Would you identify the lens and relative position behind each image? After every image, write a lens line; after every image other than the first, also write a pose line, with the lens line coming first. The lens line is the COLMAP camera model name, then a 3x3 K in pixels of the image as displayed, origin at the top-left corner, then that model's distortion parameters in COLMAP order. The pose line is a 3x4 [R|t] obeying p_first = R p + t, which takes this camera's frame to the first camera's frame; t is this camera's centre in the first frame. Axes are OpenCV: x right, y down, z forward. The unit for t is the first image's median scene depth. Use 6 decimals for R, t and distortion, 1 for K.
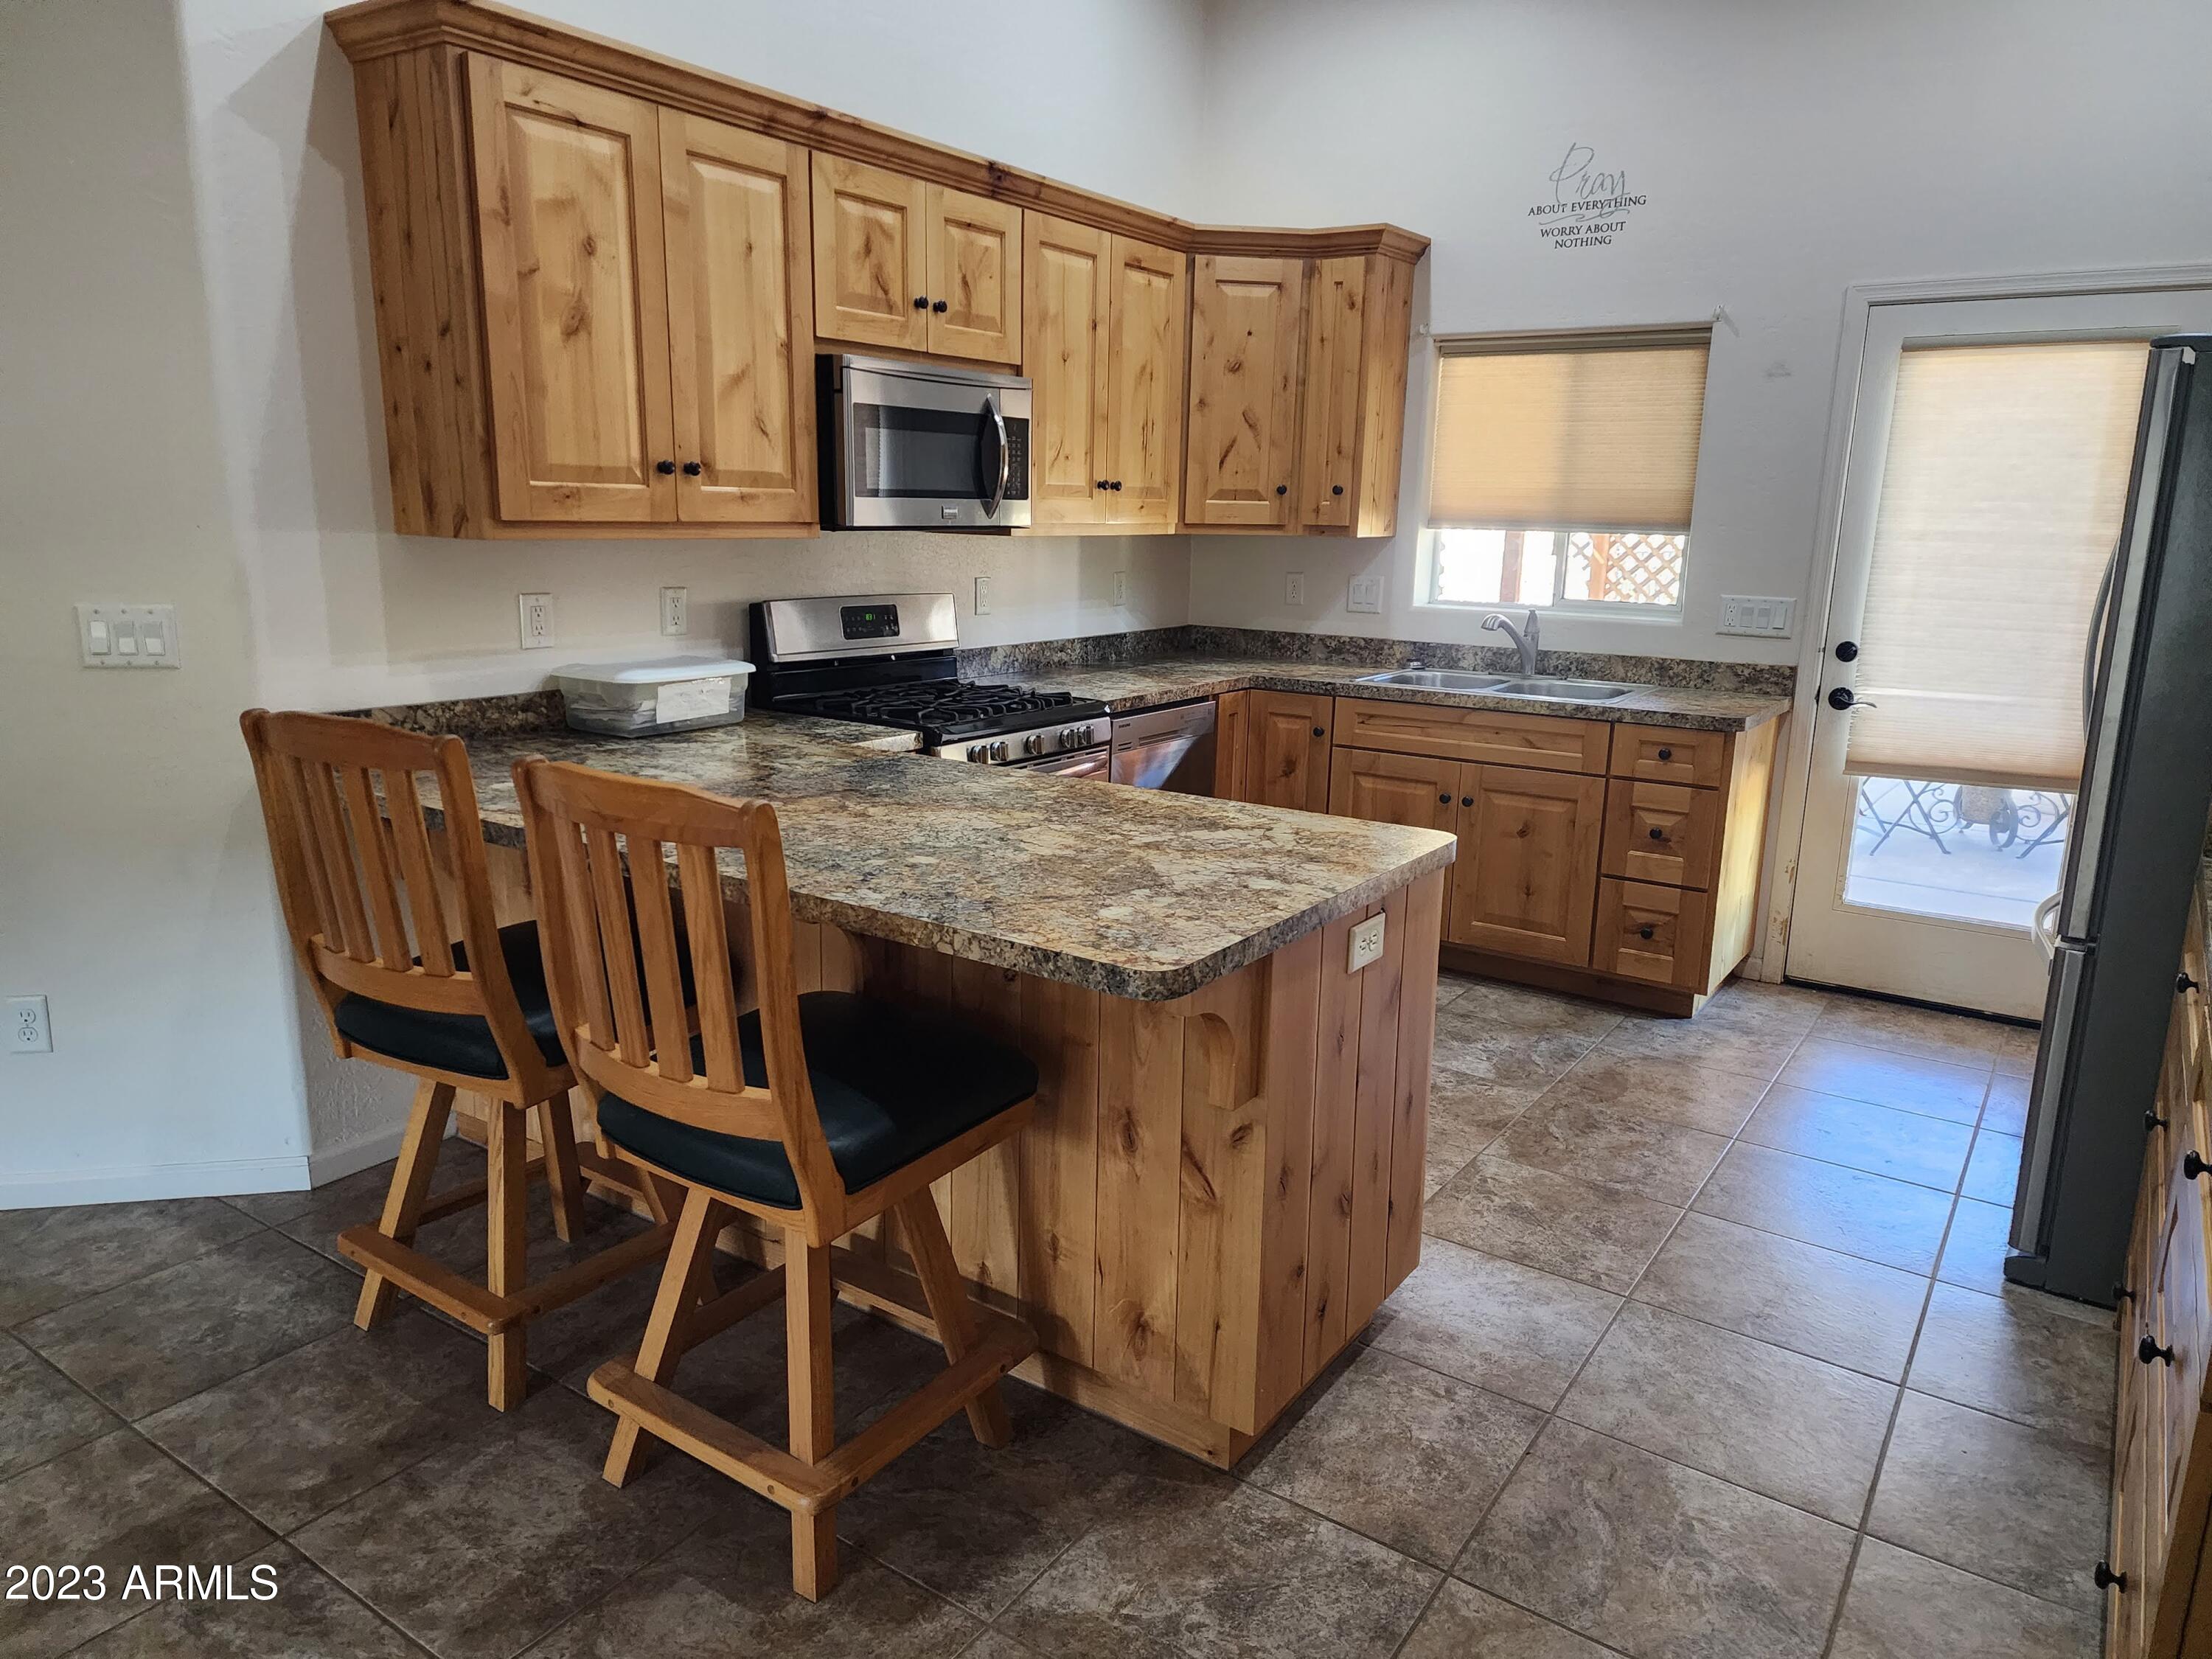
lens RADIAL K [[1488.5, 0, 1106.0], [0, 1488.5, 829.5], [0, 0, 1]] dist [0.006039, -0.000372]
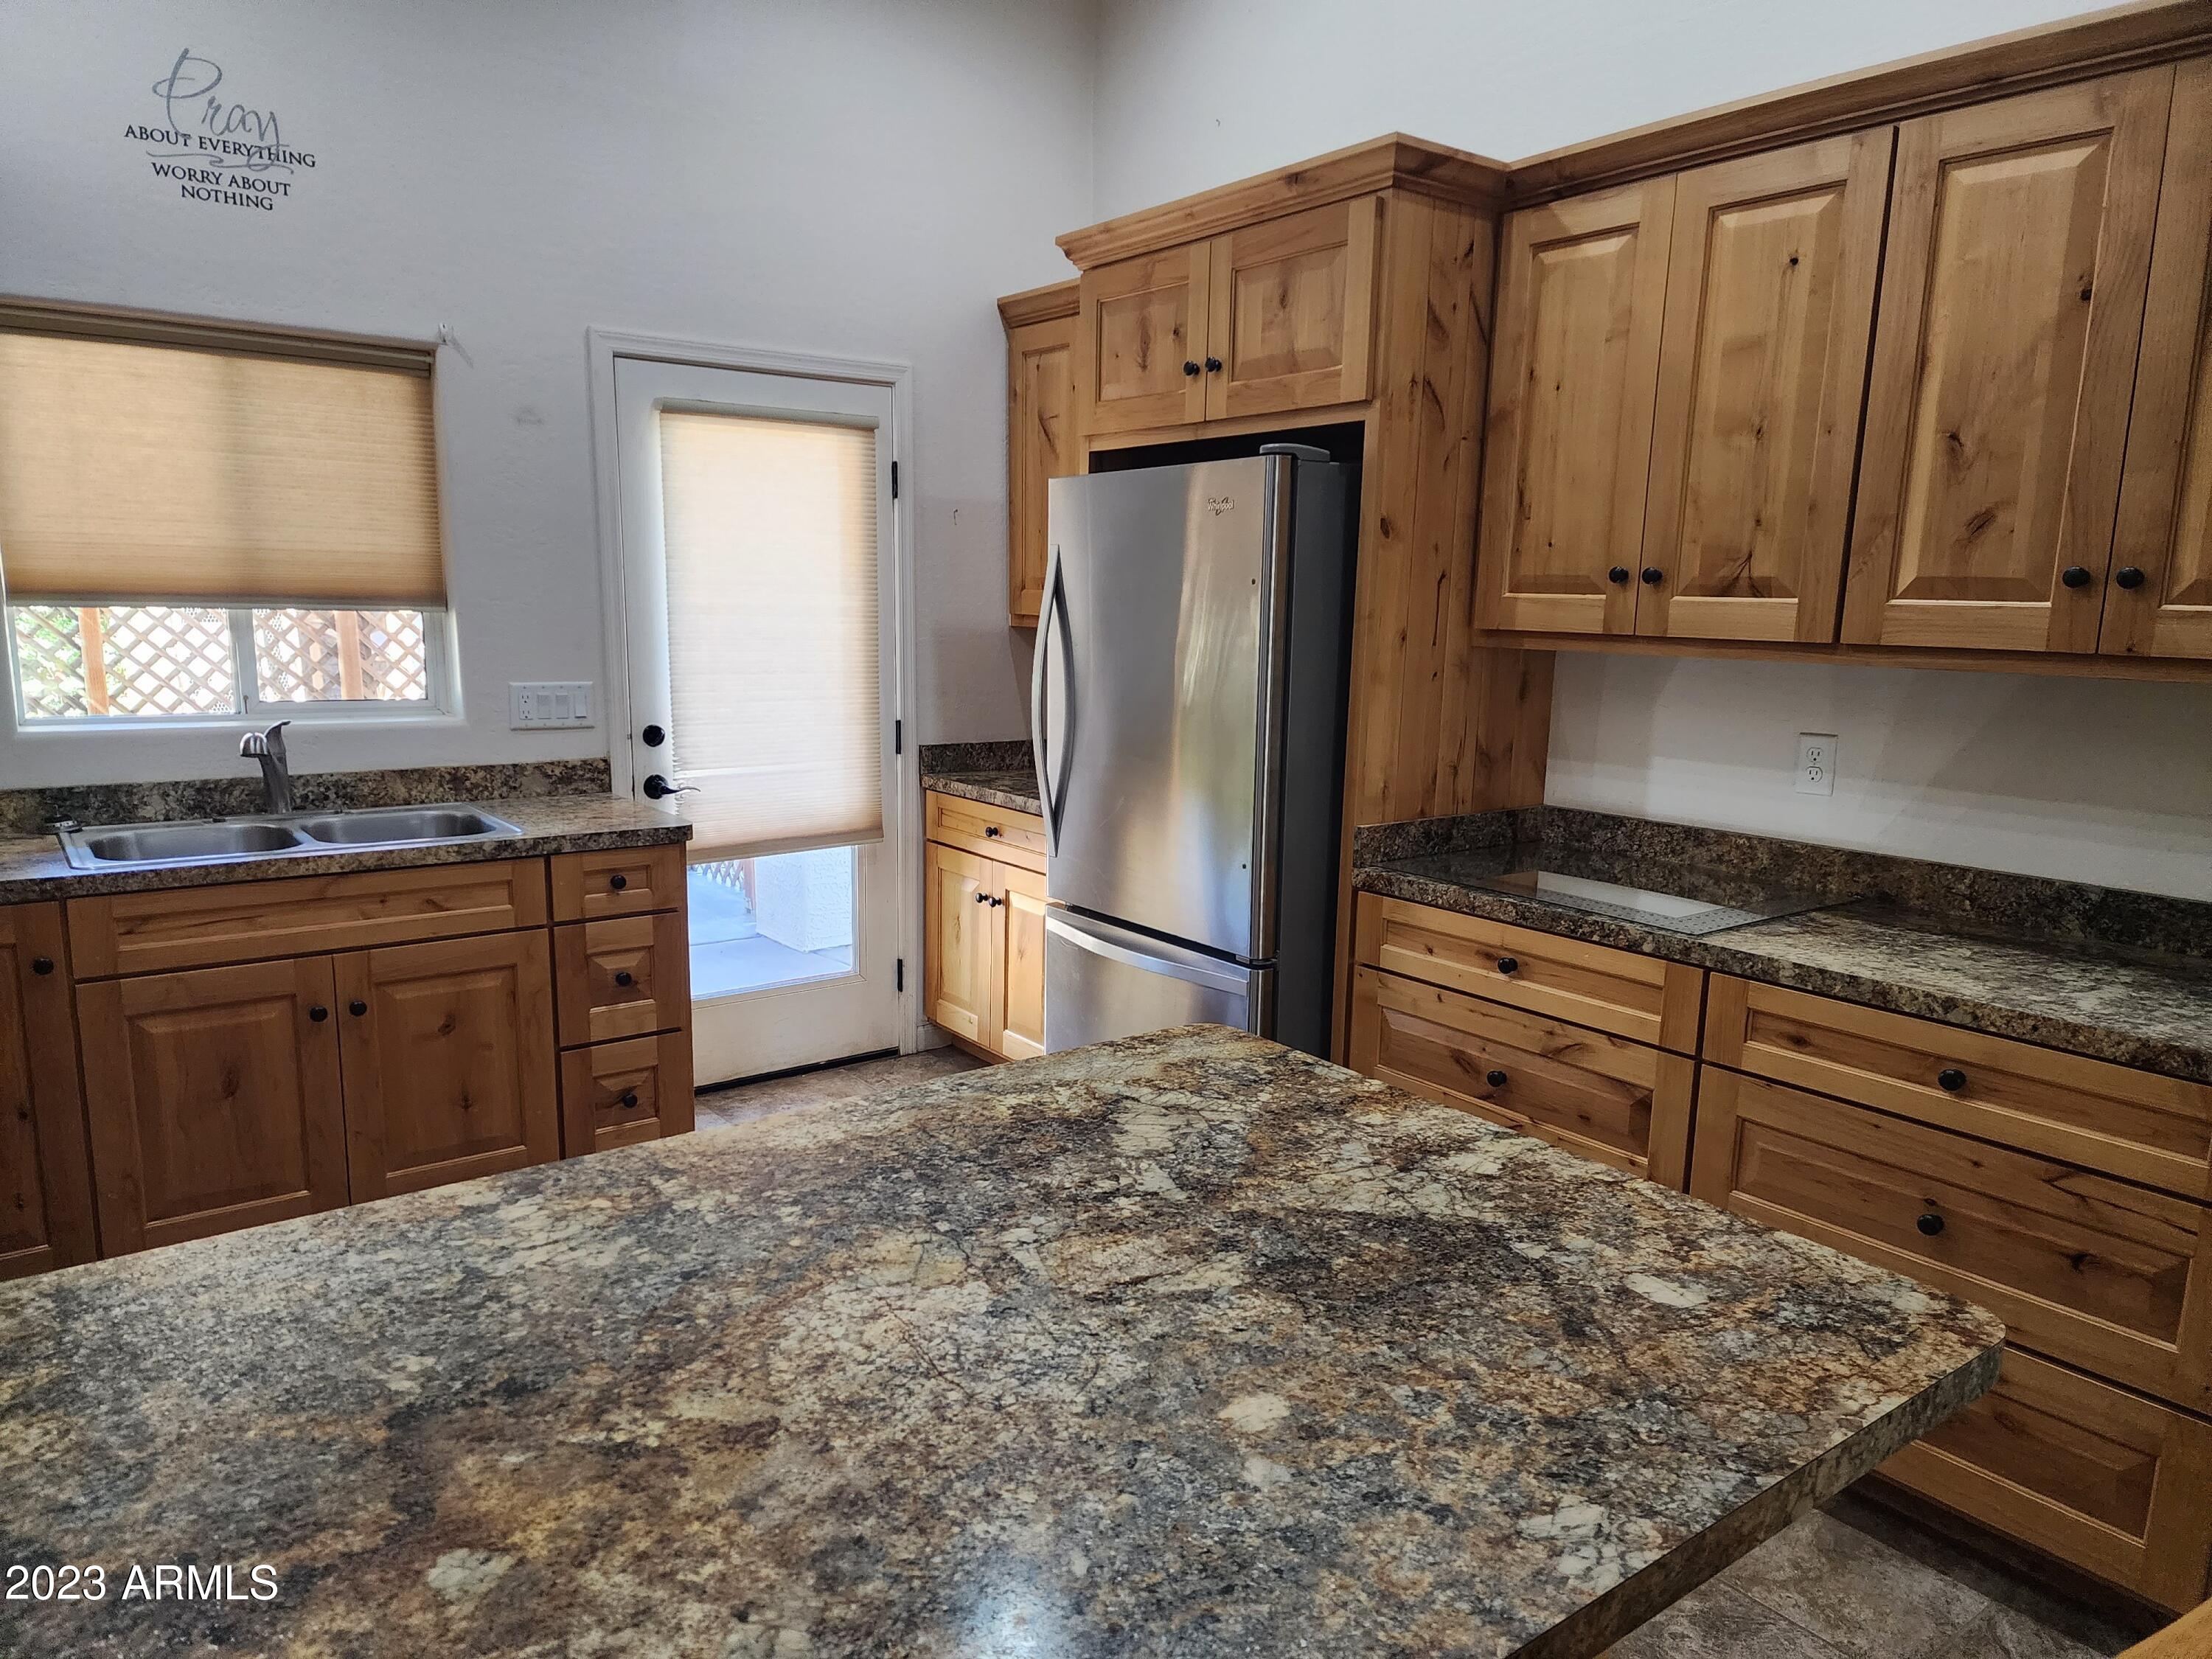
lens RADIAL K [[1449.7, 0, 1103.2], [0, 1449.7, 851.8], [0, 0, 1]] dist [0.072888, -0.066762]
pose [[0.316896, -0.177603, 0.931683, -0.275402], [0.191816, 0.974014, 0.120430, -0.108913], [-0.928861, 0.140548, 0.342729, 0.462896]]
